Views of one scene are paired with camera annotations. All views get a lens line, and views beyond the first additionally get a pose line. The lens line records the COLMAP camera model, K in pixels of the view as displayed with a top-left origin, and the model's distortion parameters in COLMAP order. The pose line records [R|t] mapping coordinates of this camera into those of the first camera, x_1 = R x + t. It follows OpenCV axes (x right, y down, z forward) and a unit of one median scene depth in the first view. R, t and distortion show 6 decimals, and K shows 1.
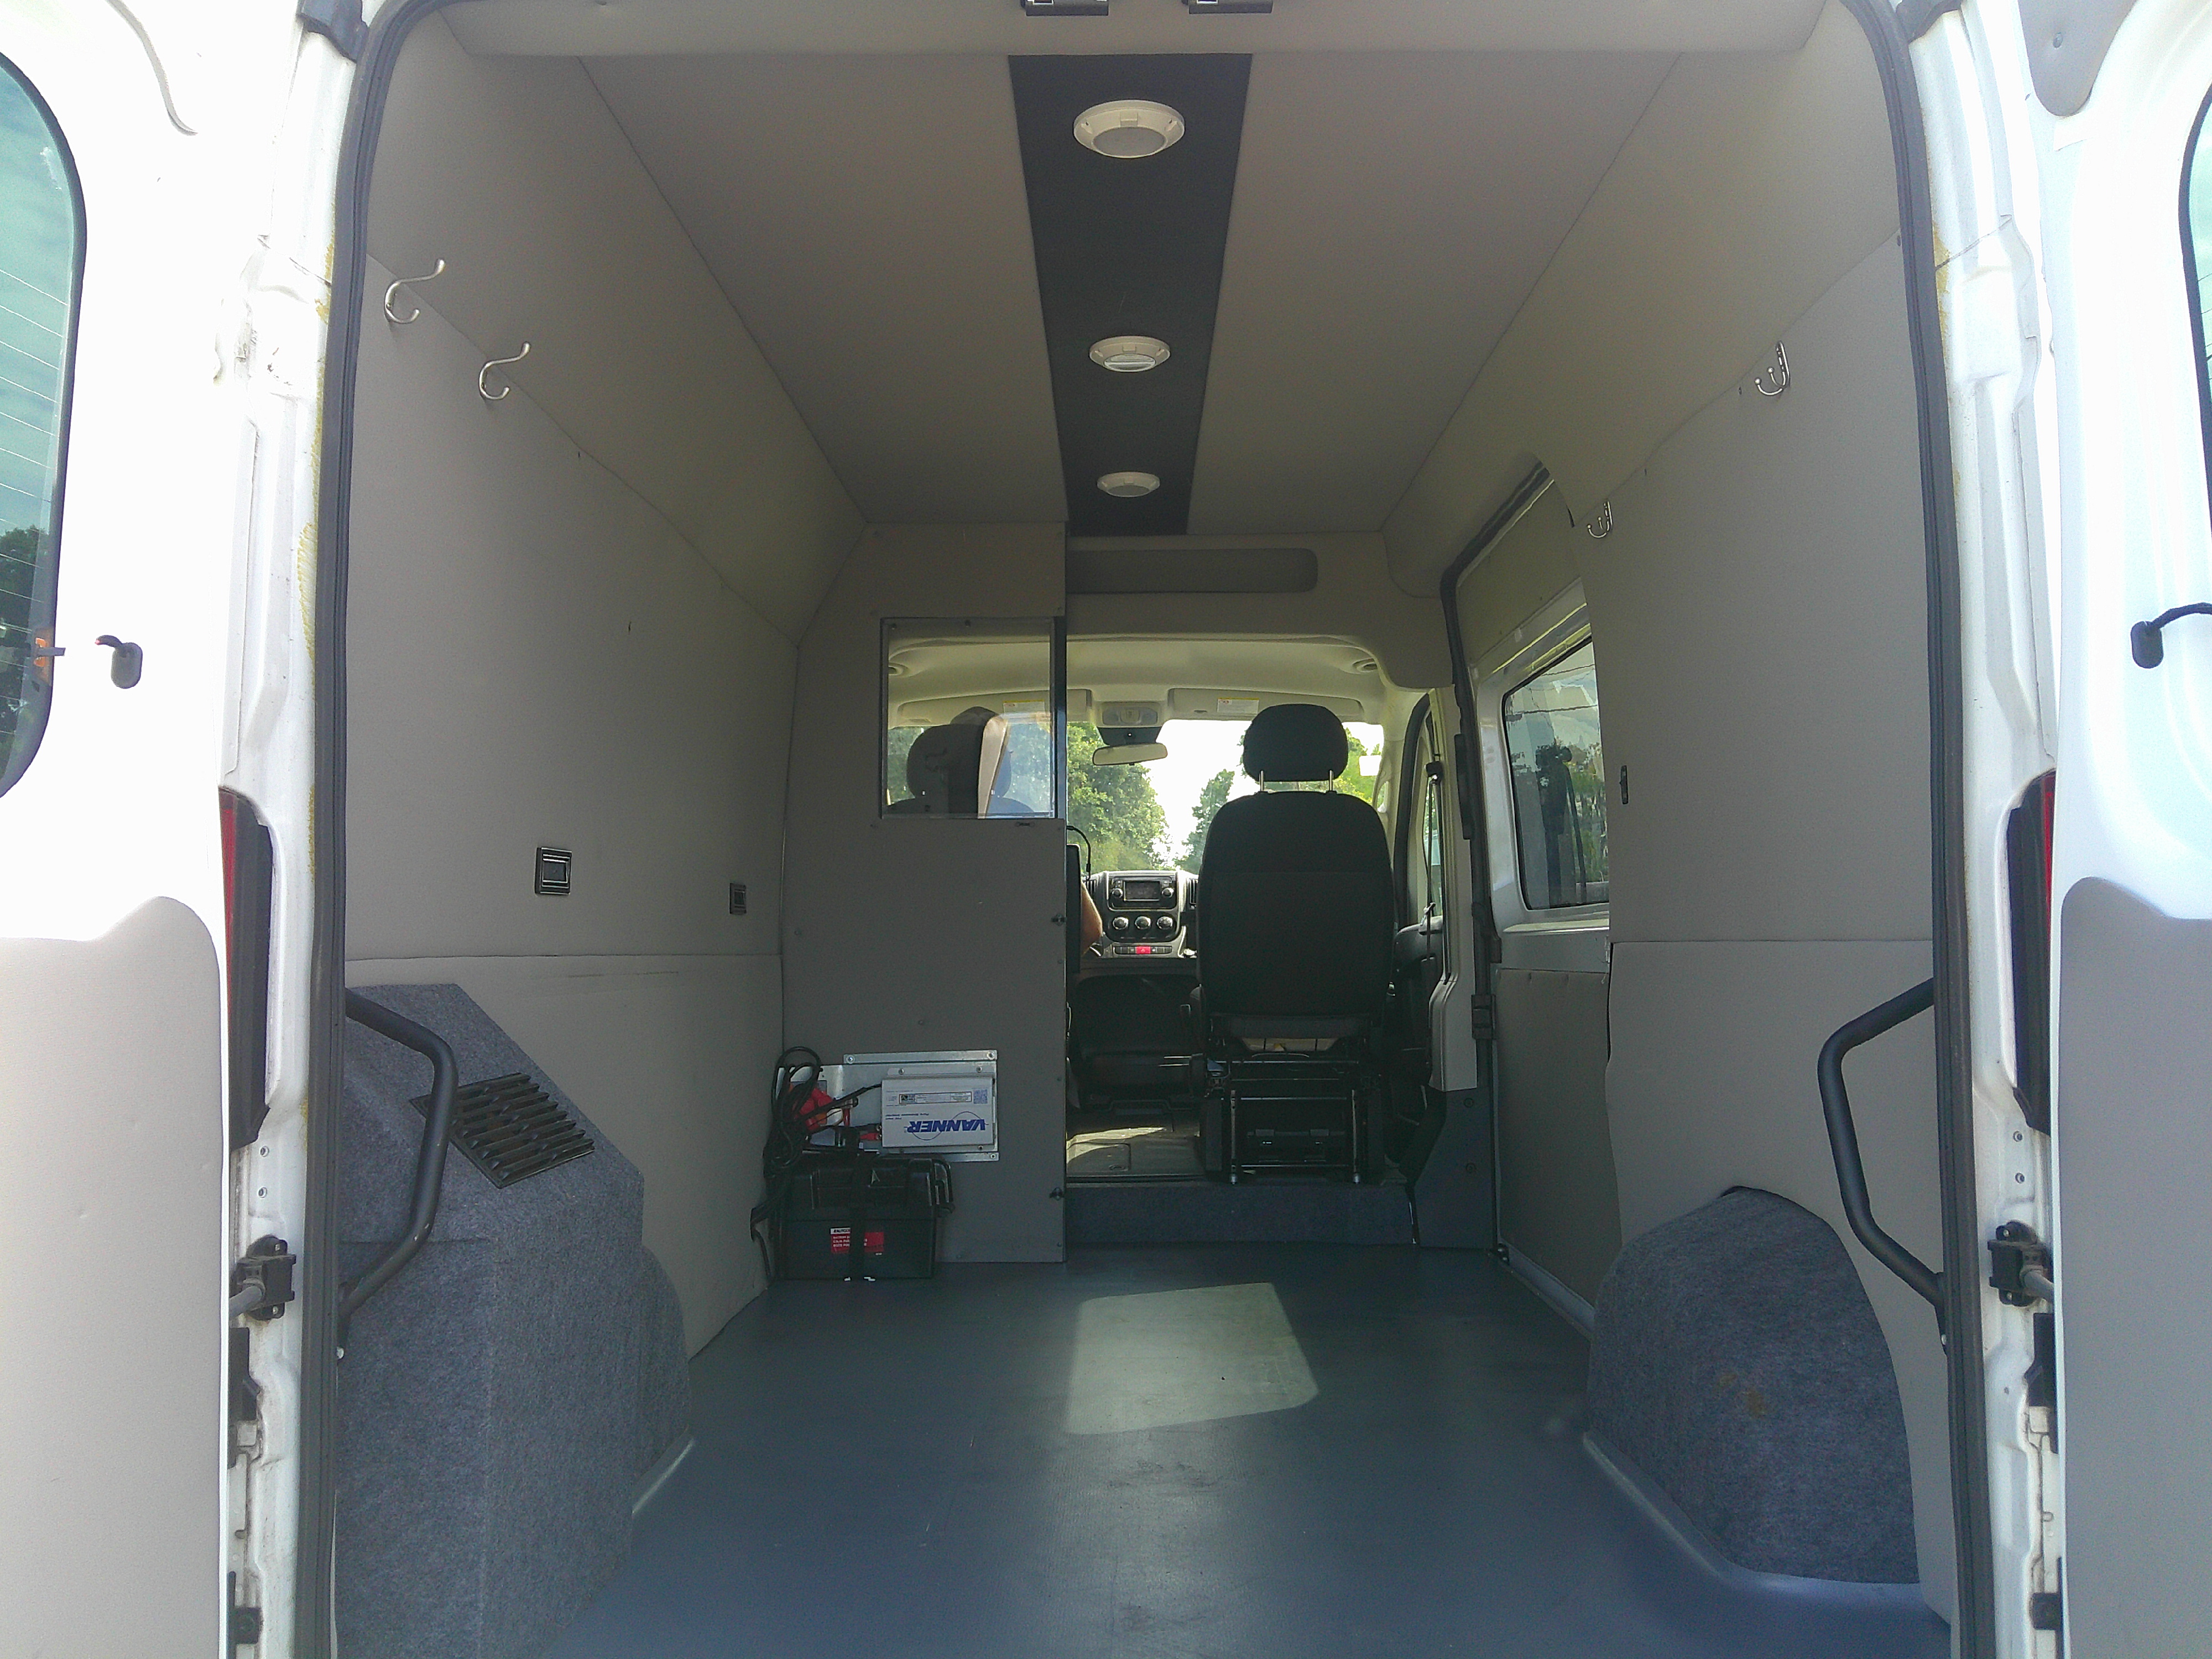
lens RADIAL K [[1762.9, 0, 1119.0], [0, 1762.9, 816.4], [0, 0, 1]] dist [0.058855, -0.027282]
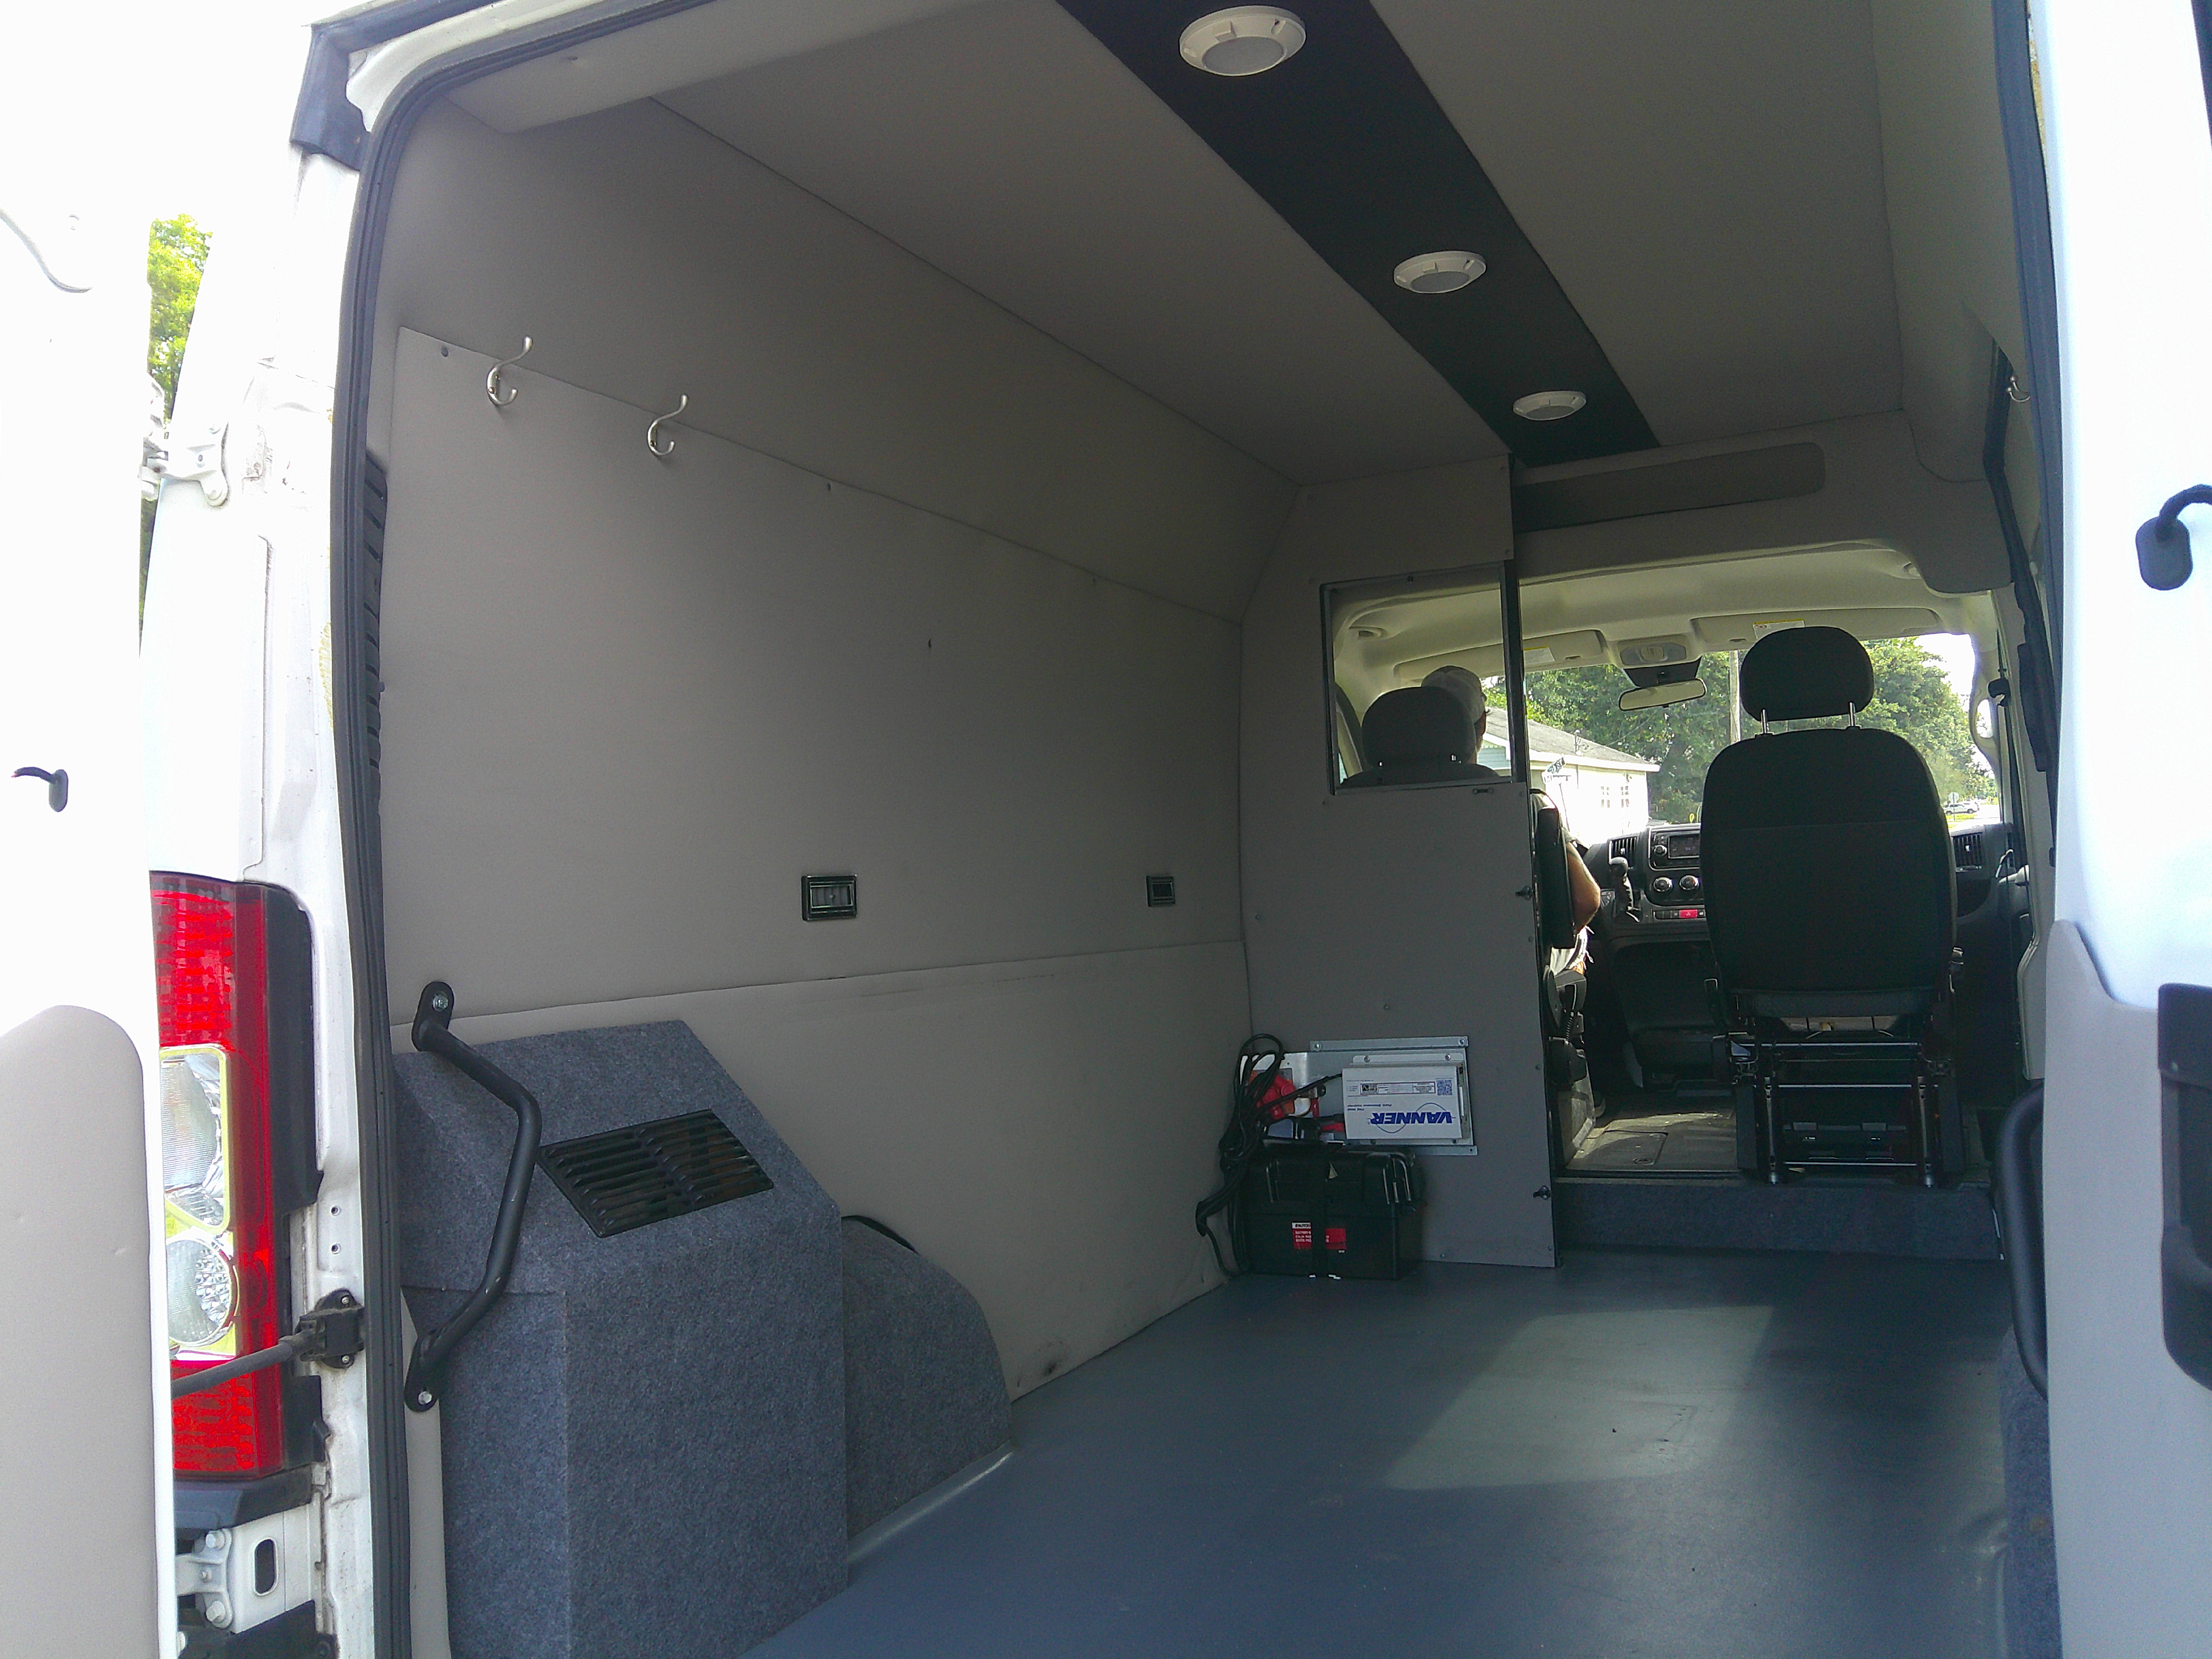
lens RADIAL K [[1762.9, 0, 1121.6], [0, 1762.9, 817.1], [0, 0, 1]] dist [0.058855, -0.027282]
pose [[0.910758, -0.059277, -0.408665, 0.154404], [0.073012, 0.997167, 0.018077, -0.012799], [0.406435, -0.046302, 0.912506, 0.084378]]
